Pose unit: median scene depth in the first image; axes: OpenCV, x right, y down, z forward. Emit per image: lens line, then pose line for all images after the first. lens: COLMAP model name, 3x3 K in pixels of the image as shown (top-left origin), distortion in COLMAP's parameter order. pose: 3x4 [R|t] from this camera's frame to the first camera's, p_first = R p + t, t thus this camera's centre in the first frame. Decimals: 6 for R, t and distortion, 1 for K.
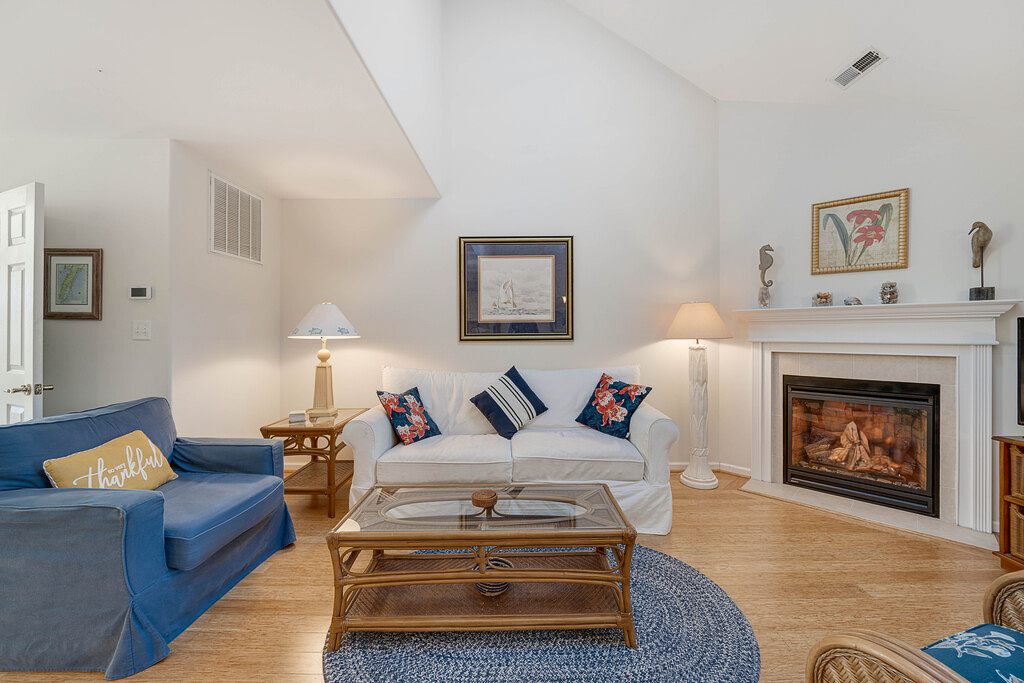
lens RADIAL K [[391.4, 0, 511.5], [0, 391.4, 338.3], [0, 0, 1]] dist [-0.006153, 0.001116]
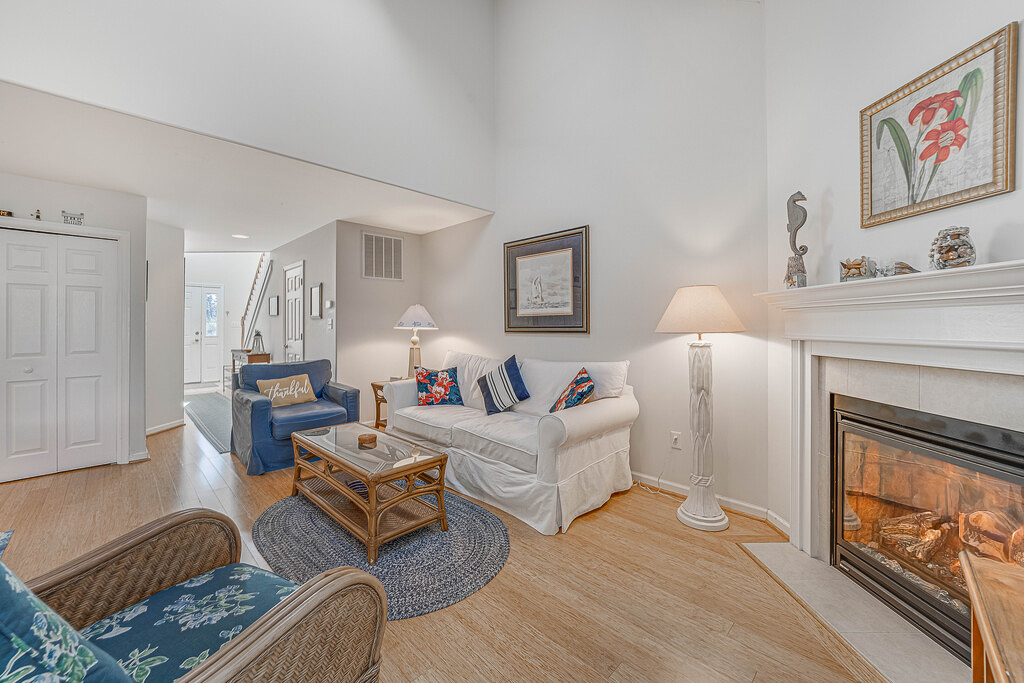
lens RADIAL K [[392.9, 0, 511.4], [0, 392.9, 331.1], [0, 0, 1]] dist [-0.001769, -0.000049]
pose [[0.715023, 0.011285, -0.699010, 0.812205], [-0.008435, 0.999936, 0.007515, -0.006363], [0.699050, 0.000523, 0.715073, 0.198399]]
